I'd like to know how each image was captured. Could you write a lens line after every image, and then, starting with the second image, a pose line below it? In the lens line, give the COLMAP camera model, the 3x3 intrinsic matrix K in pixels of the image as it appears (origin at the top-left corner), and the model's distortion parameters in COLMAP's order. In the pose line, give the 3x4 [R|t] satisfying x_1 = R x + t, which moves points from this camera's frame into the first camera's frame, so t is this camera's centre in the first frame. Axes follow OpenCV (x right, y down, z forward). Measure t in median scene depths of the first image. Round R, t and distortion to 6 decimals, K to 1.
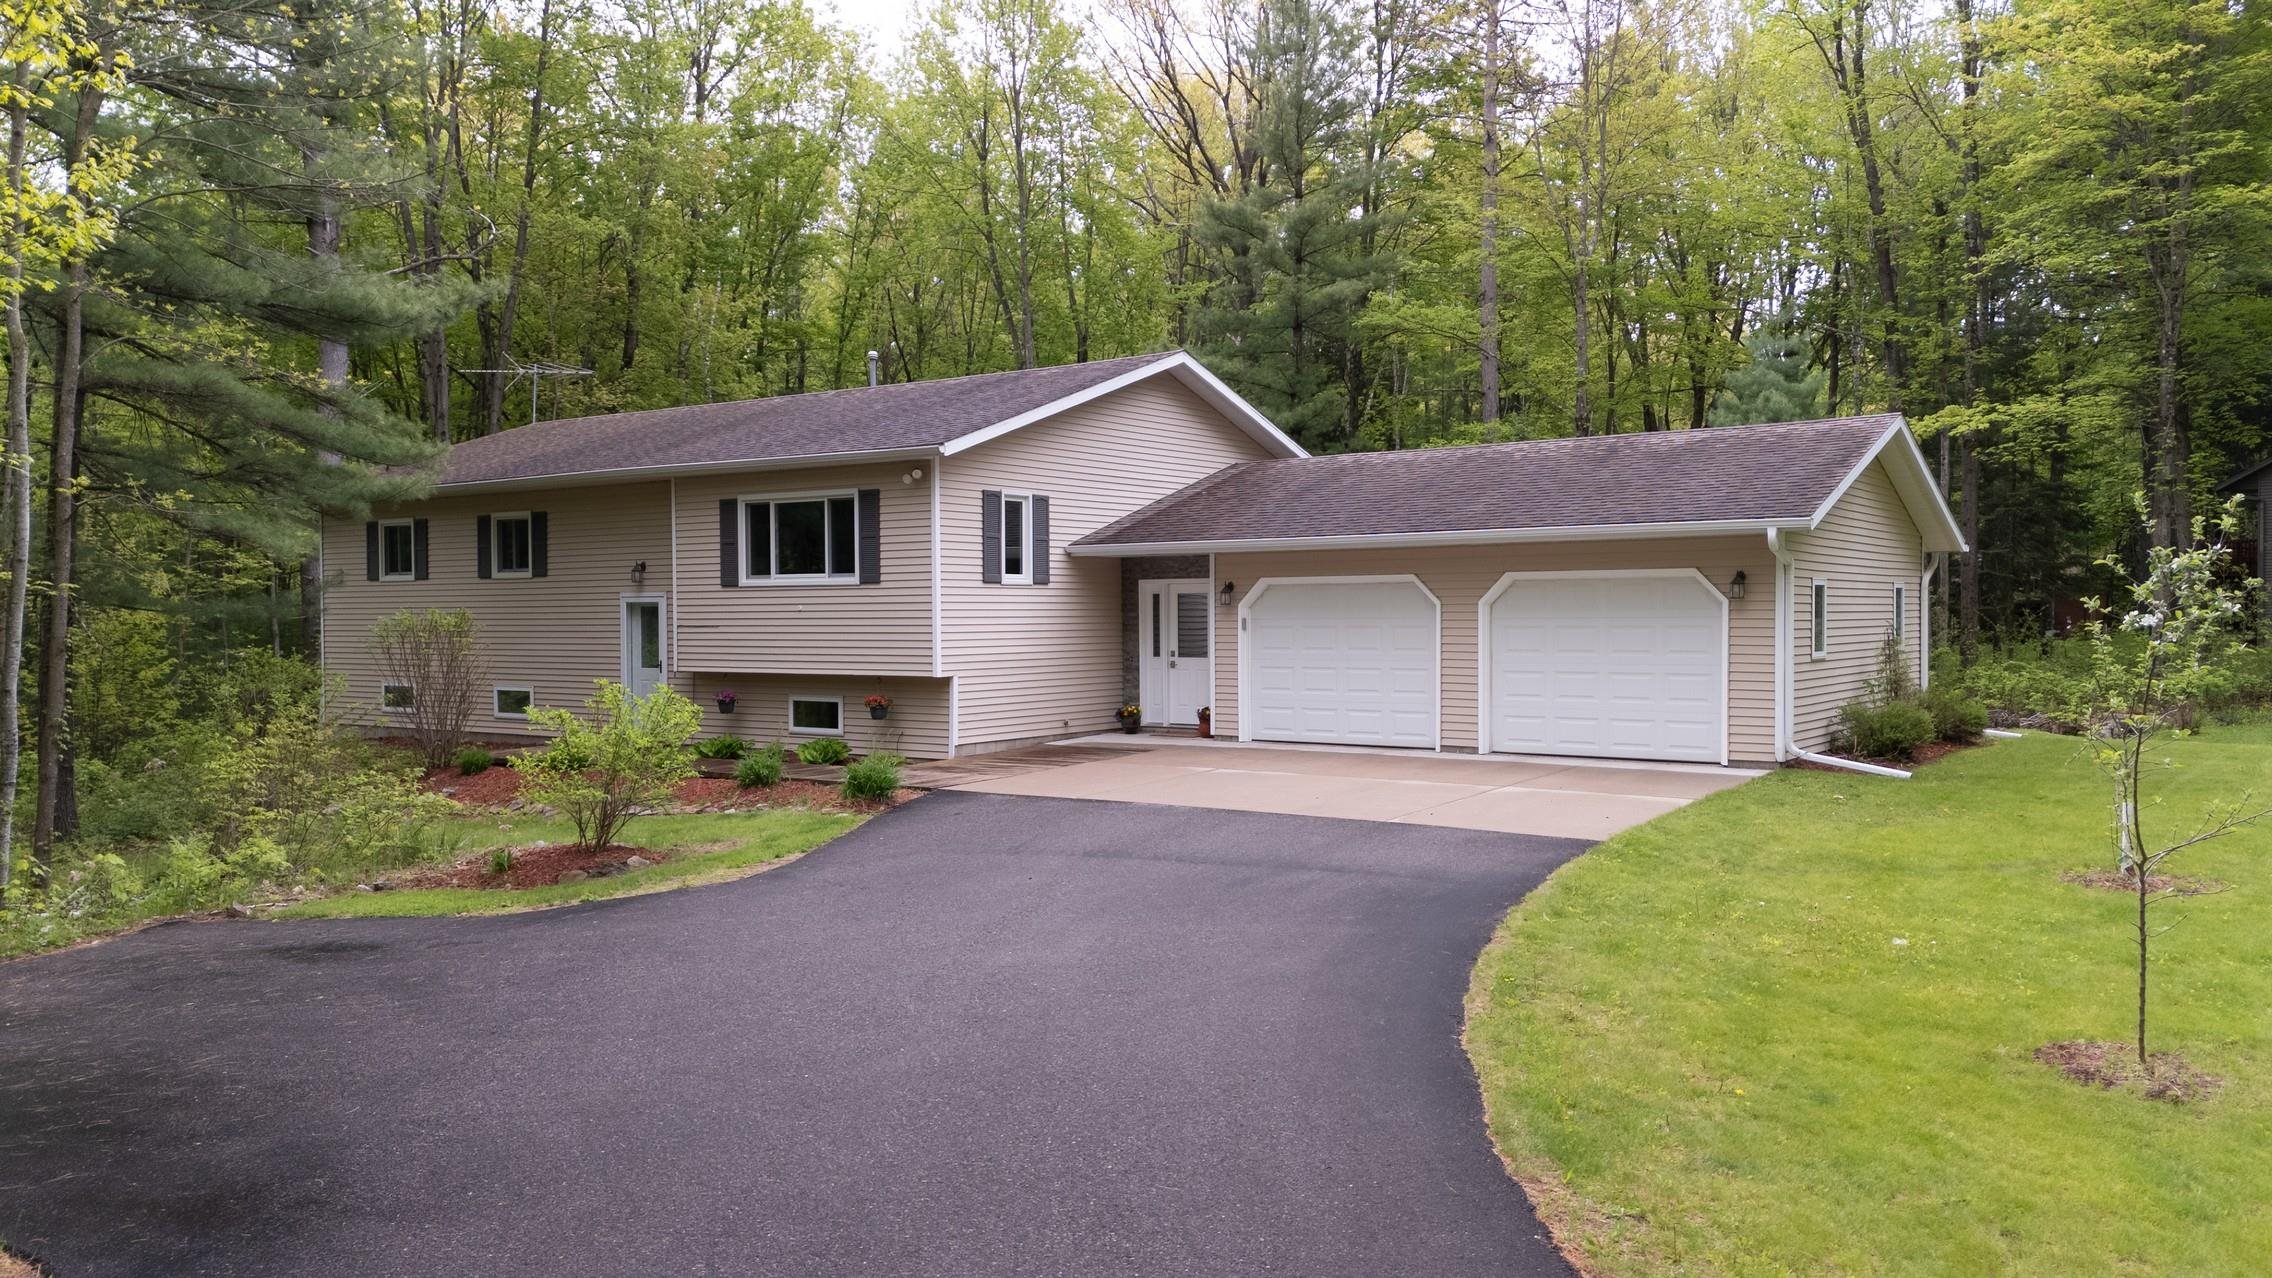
lens RADIAL K [[1658.7, 0, 1136.0], [0, 1658.7, 639.0], [0, 0, 1]] dist [0.136890, -0.161043]
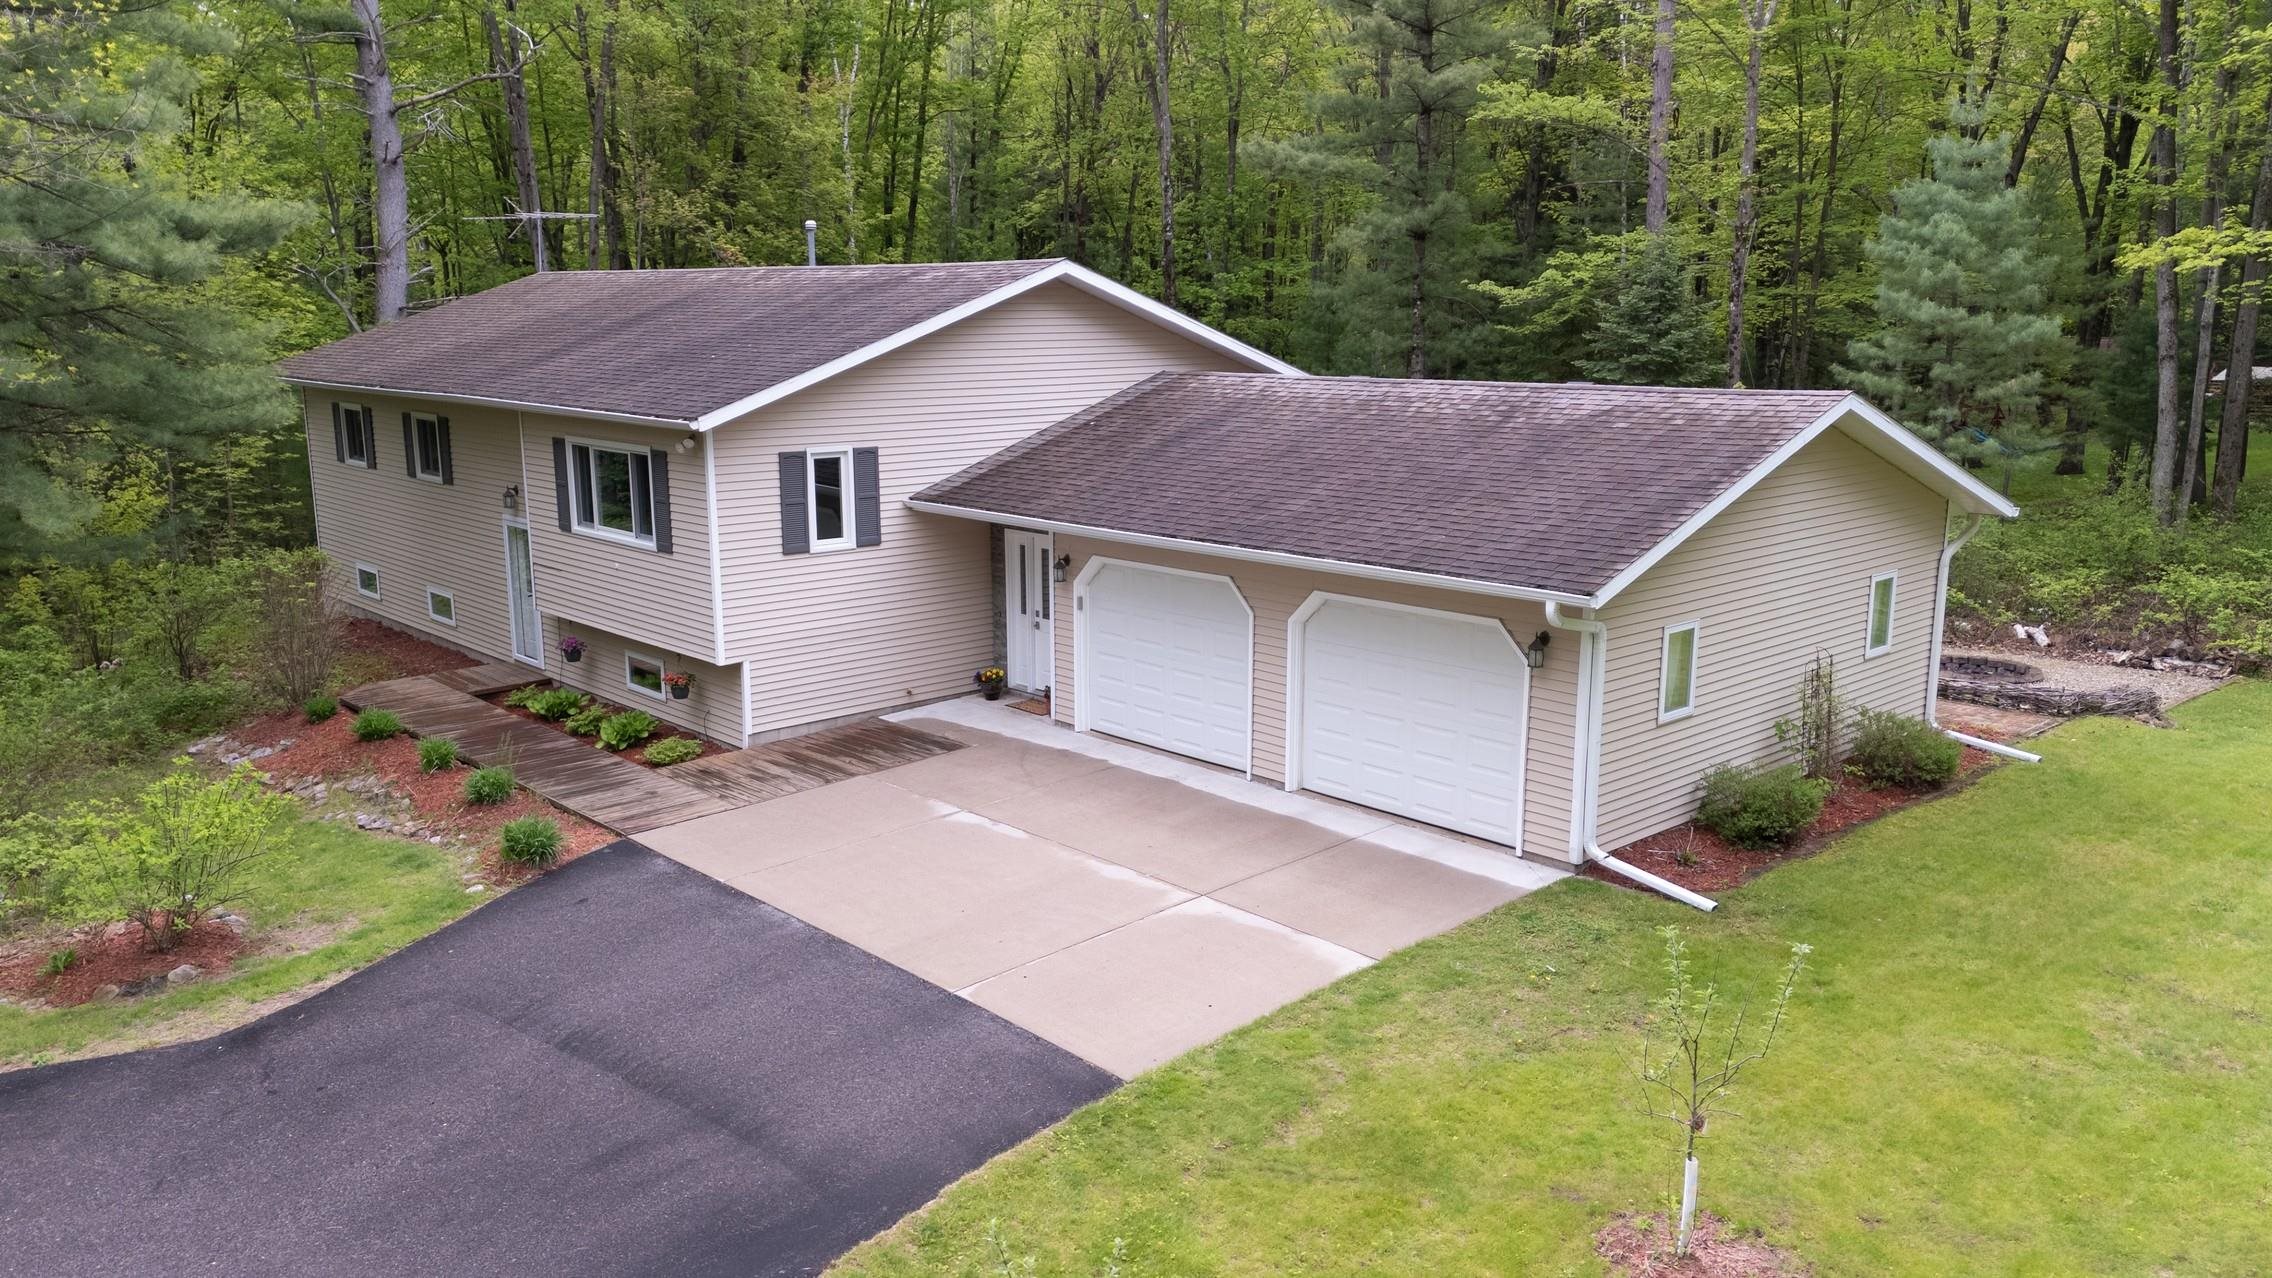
lens RADIAL K [[1658.7, 0, 1136.0], [0, 1658.7, 639.0], [0, 0, 1]] dist [0.136890, -0.161043]
pose [[0.977138, 0.046061, -0.207557, 0.280238], [-0.006381, 0.982164, 0.187918, -0.157107], [0.212511, -0.182297, 0.960004, 0.153348]]
